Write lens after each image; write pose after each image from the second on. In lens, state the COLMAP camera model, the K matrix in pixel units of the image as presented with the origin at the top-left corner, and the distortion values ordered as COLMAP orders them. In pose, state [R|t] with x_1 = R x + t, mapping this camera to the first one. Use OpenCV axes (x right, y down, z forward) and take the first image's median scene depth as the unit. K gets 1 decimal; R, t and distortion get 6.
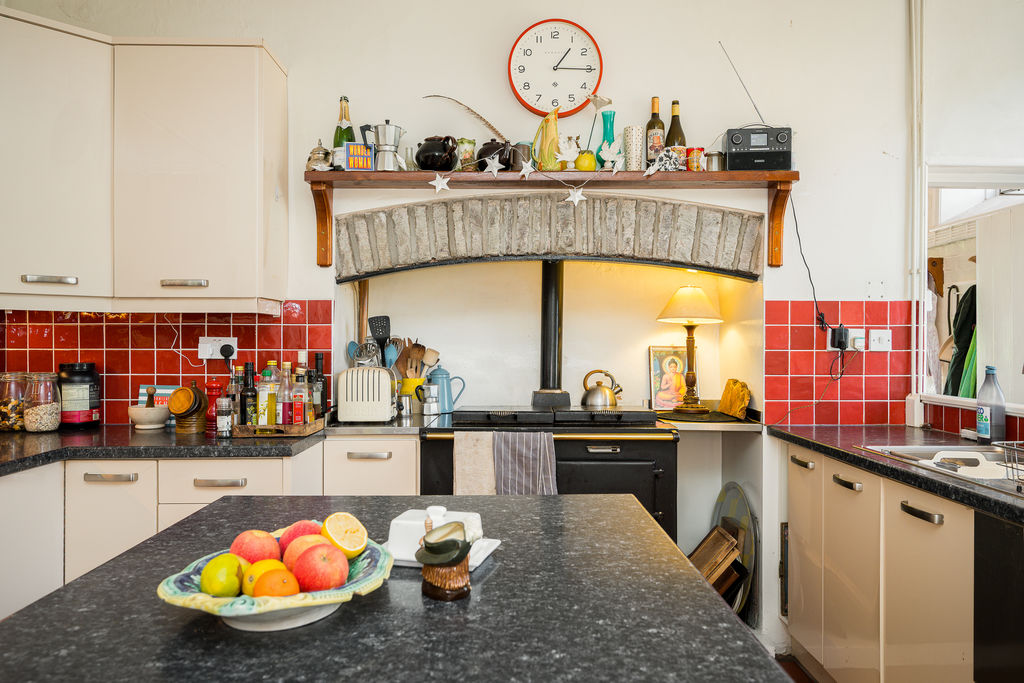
lens RADIAL K [[747.4, 0, 512.0], [0, 747.4, 341.5], [0, 0, 1]] dist [-0.005828, -0.002311]
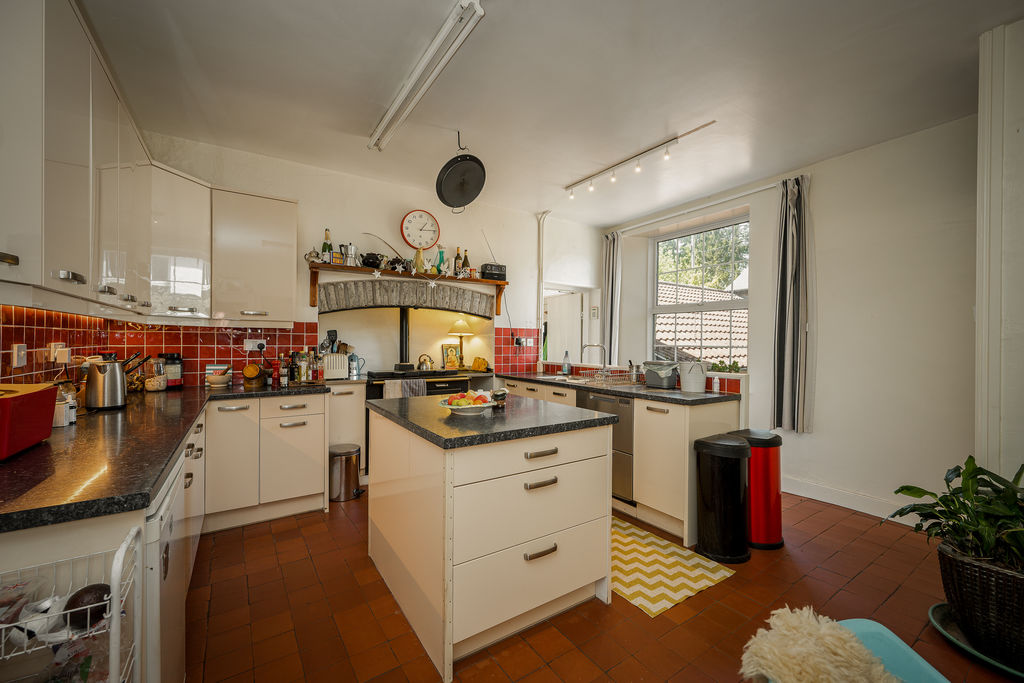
lens RADIAL K [[413.5, 0, 517.4], [0, 413.5, 343.0], [0, 0, 1]] dist [0.000631, 0.000005]
pose [[0.839775, 0.003069, 0.542926, -0.405229], [-0.005553, 0.999980, 0.002937, -0.003489], [-0.542906, -0.005482, 0.839775, -0.301616]]
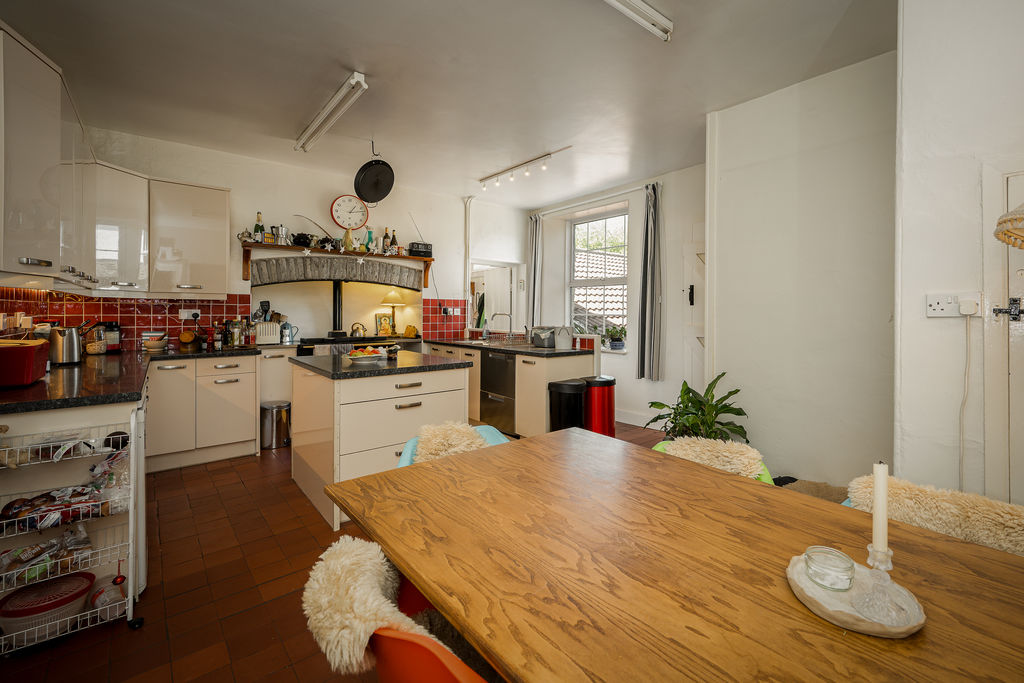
lens RADIAL K [[450.8, 0, 564.8], [0, 450.8, 314.0], [0, 0, 1]] dist [-0.000829, -0.000134]
pose [[0.751520, -0.000479, 0.659710, -0.440238], [-0.003437, 0.999983, 0.004641, -0.002492], [-0.659701, -0.005755, 0.751506, -0.767549]]
